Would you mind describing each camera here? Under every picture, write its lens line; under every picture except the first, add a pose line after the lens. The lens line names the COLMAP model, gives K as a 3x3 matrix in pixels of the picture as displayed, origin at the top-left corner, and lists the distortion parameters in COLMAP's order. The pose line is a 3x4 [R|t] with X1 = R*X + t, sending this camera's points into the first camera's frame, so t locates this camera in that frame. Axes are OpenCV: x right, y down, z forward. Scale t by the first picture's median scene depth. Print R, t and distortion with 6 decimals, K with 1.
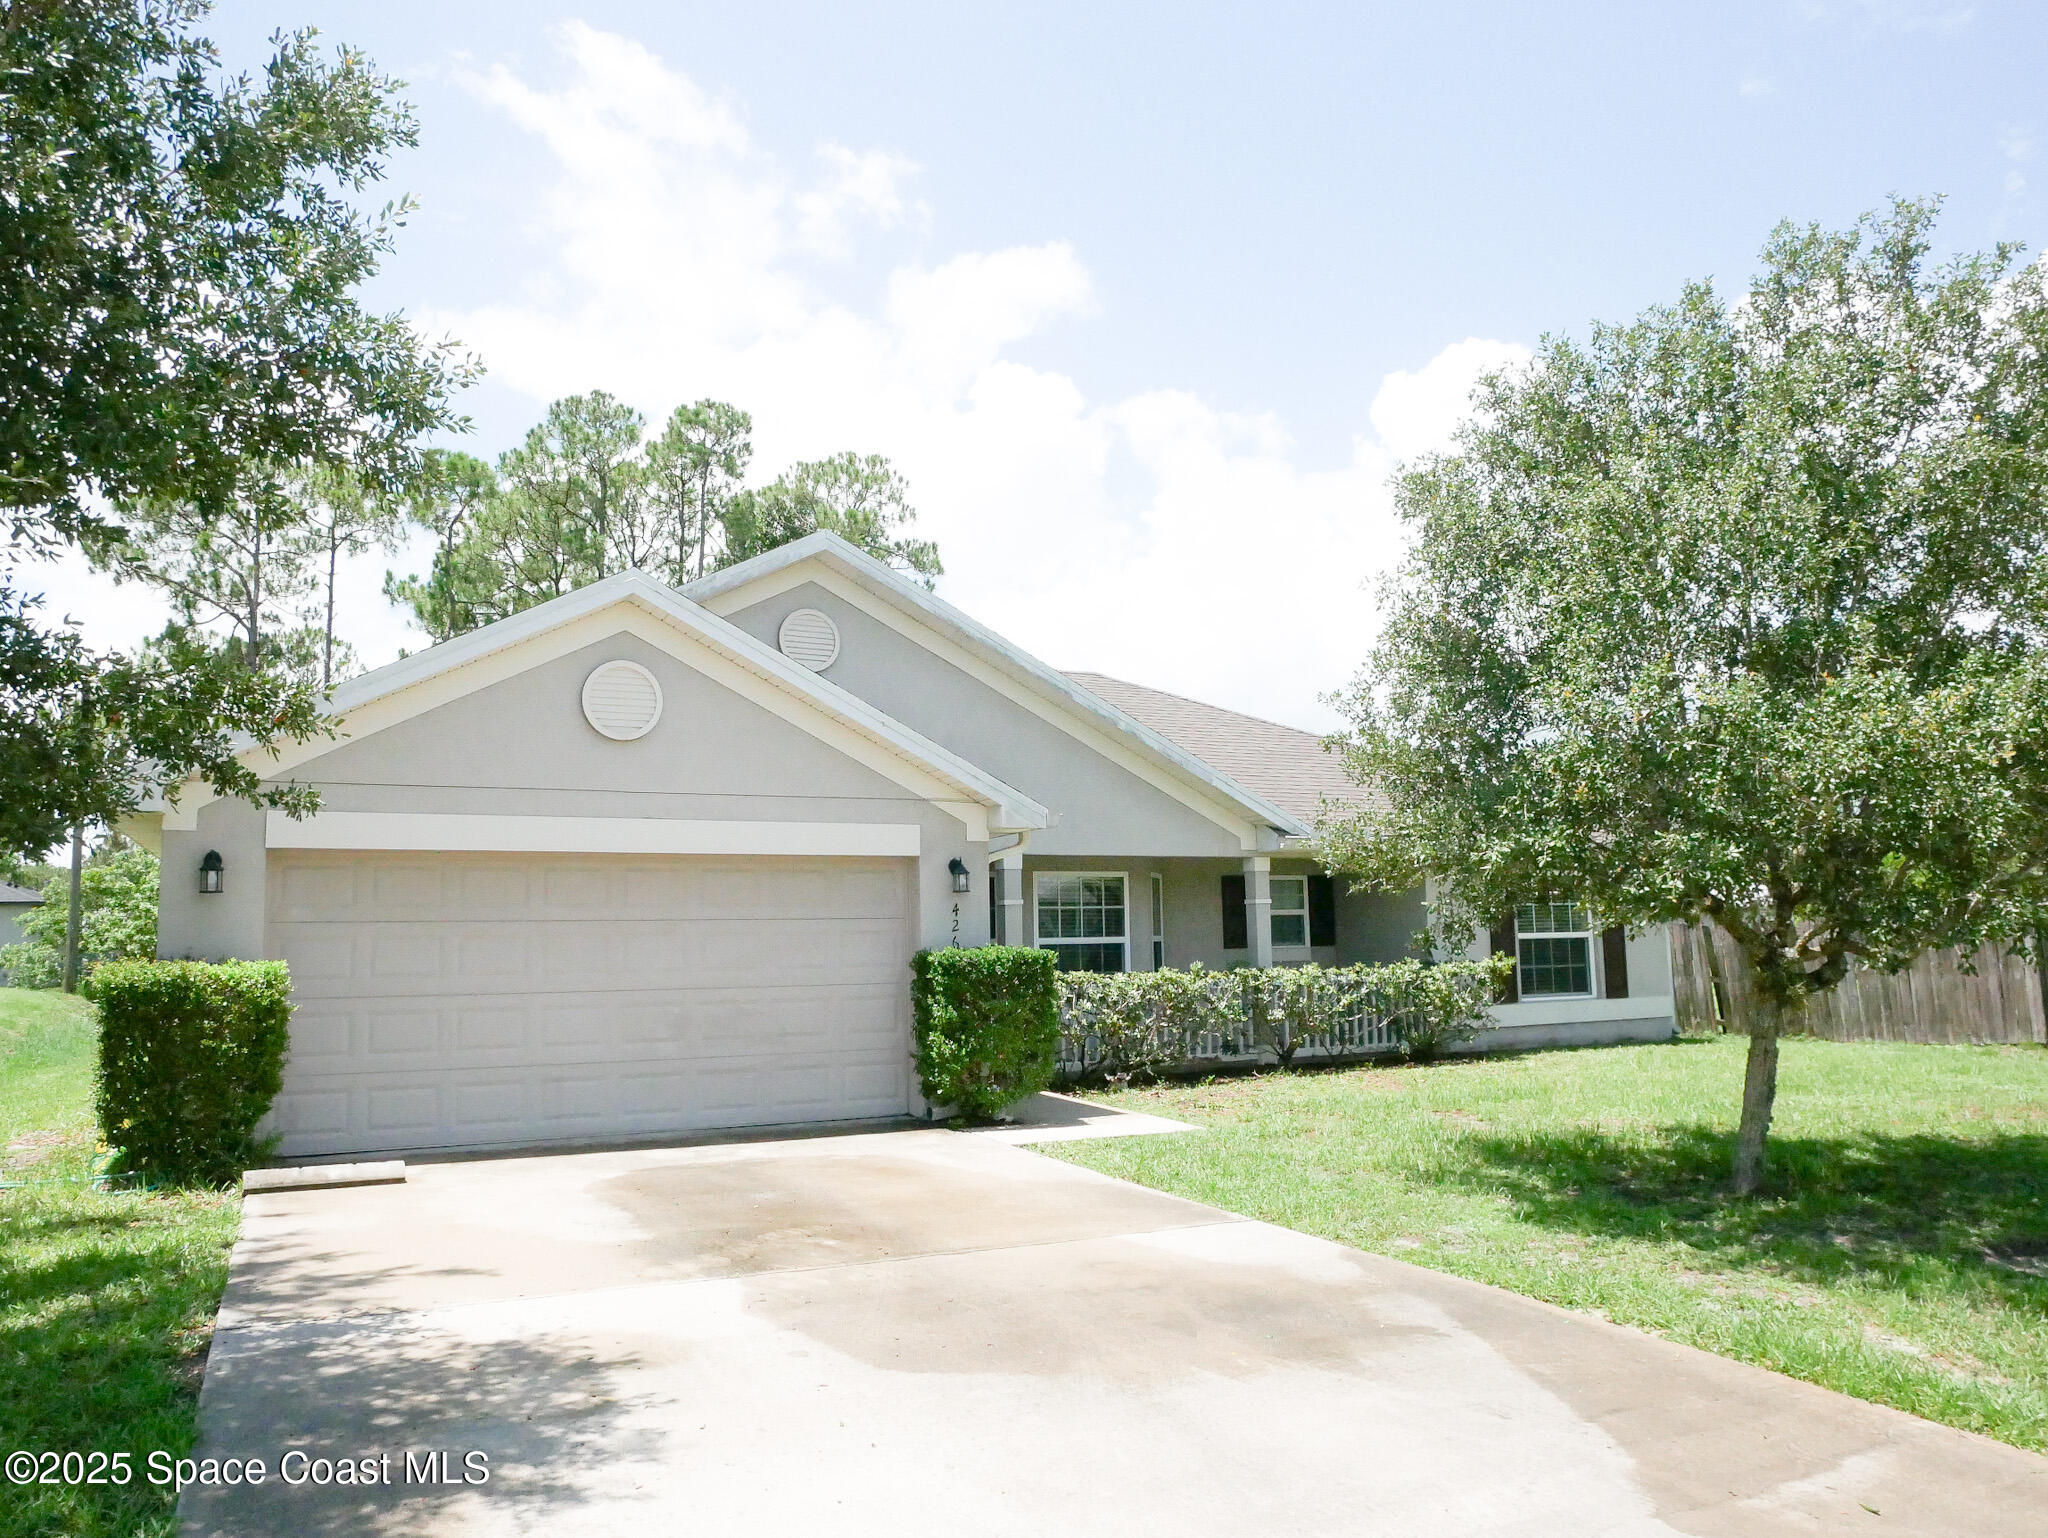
lens RADIAL K [[1460.7, 0, 1023.1], [0, 1460.7, 763.1], [0, 0, 1]] dist [-0.050497, 0.023930]
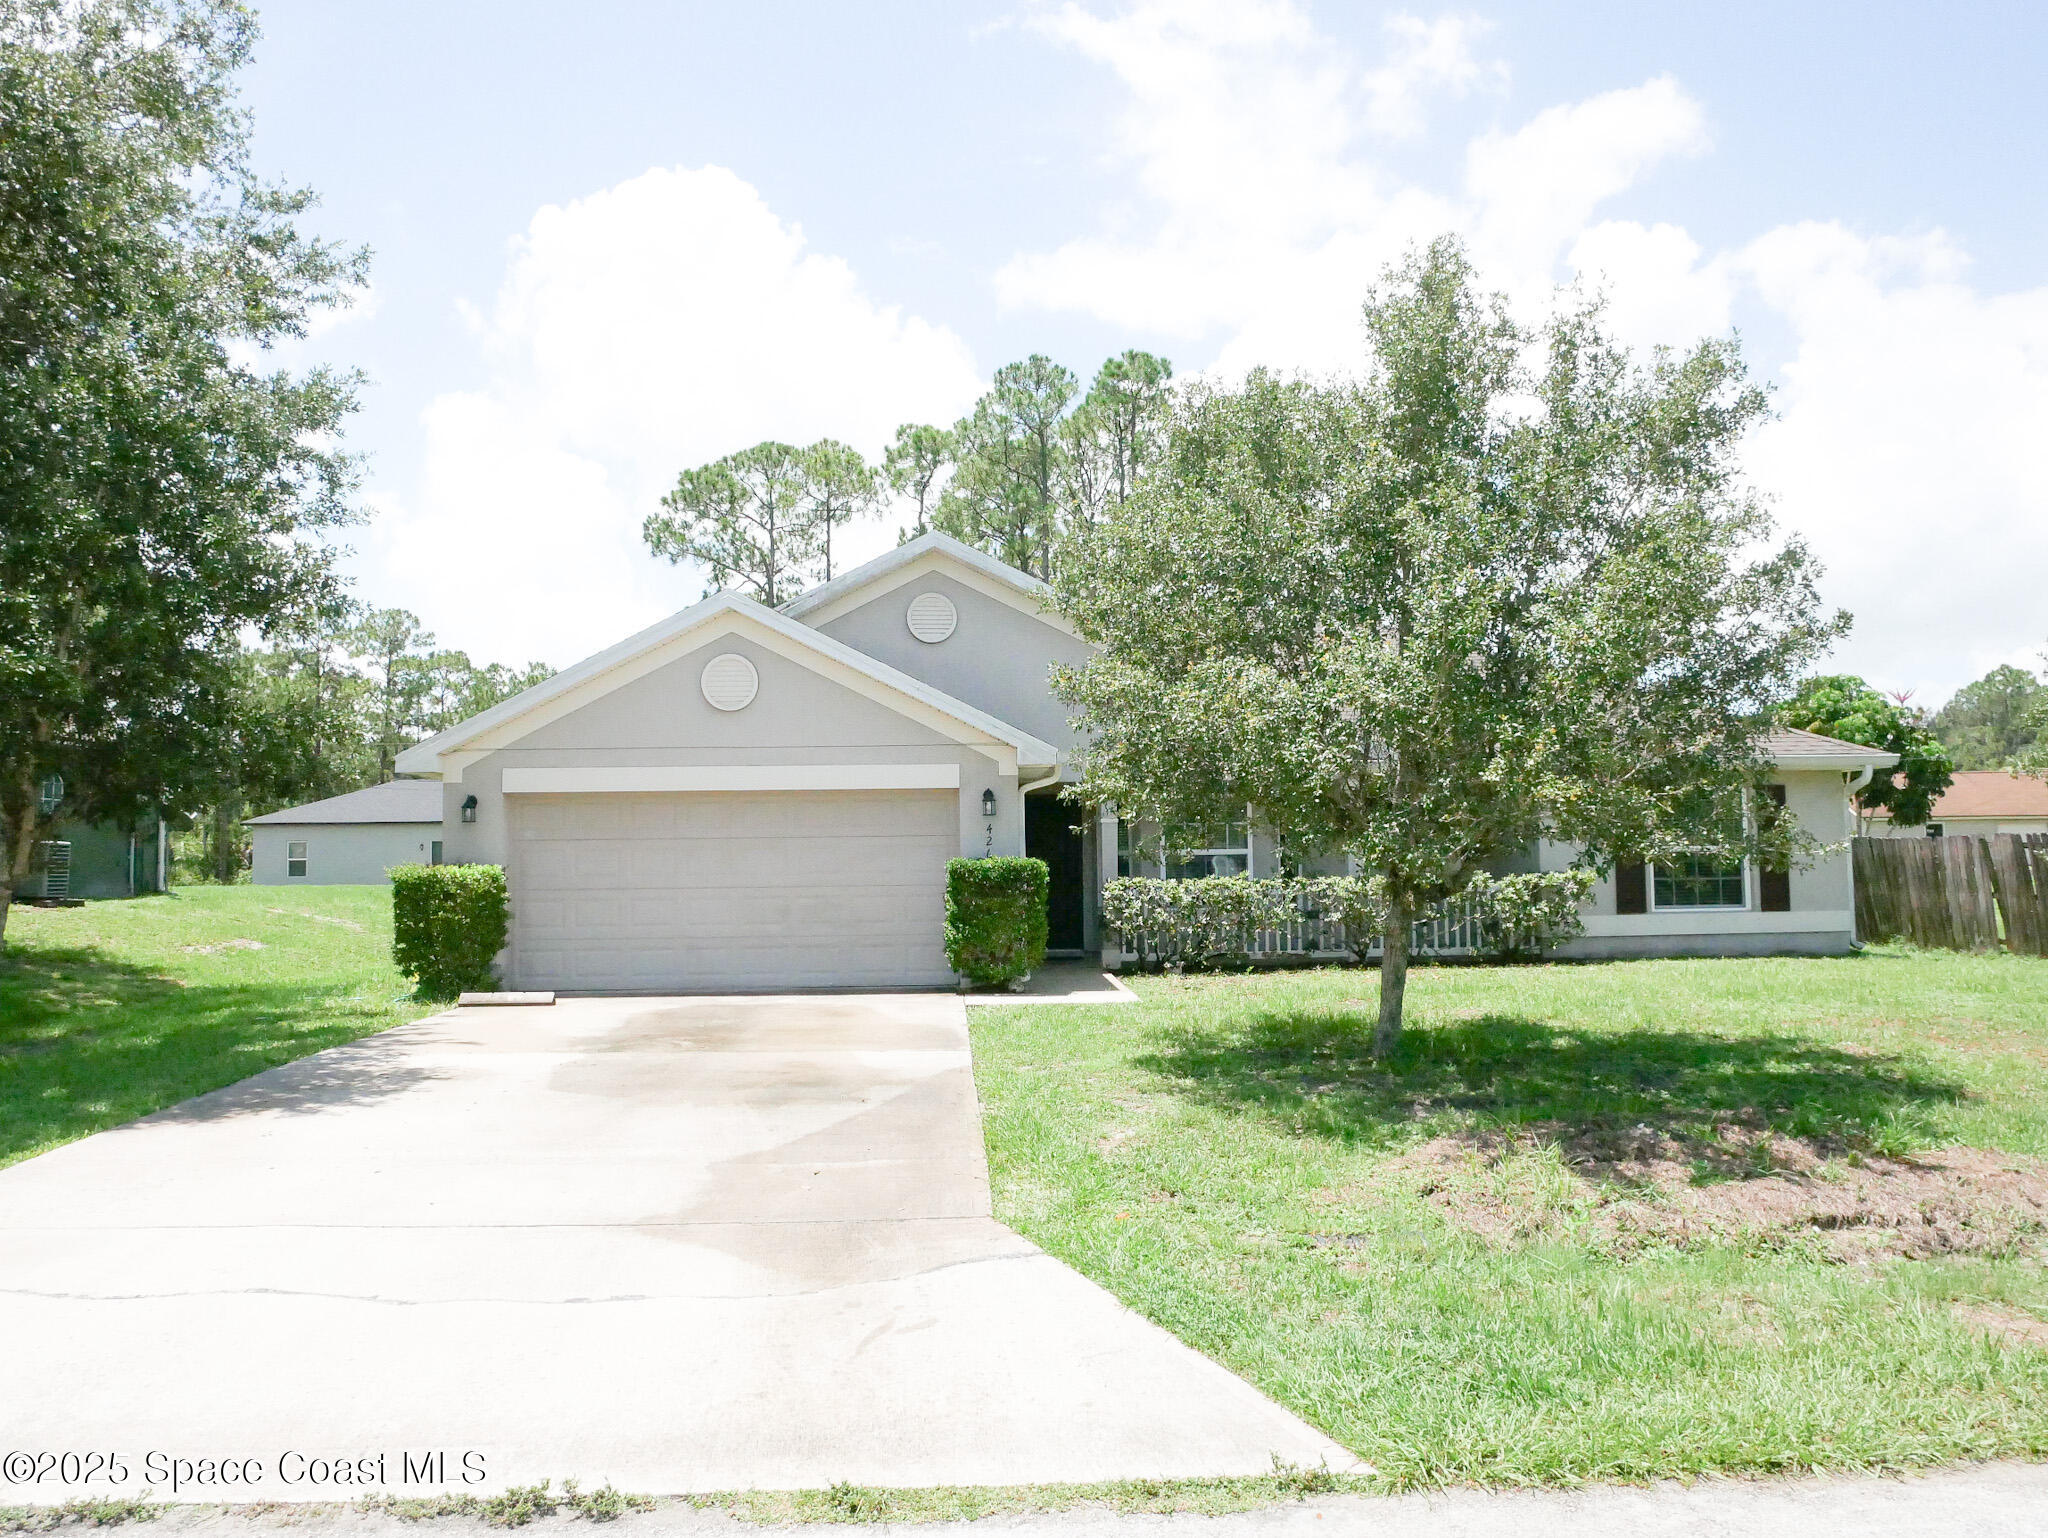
lens RADIAL K [[1460.7, 0, 1025.0], [0, 1460.7, 769.5], [0, 0, 1]] dist [-0.050497, 0.023930]
pose [[0.920264, -0.018676, -0.390853, 0.332716], [0.044961, 0.997292, 0.058206, -0.017506], [0.388708, -0.071137, 0.918611, -0.117211]]
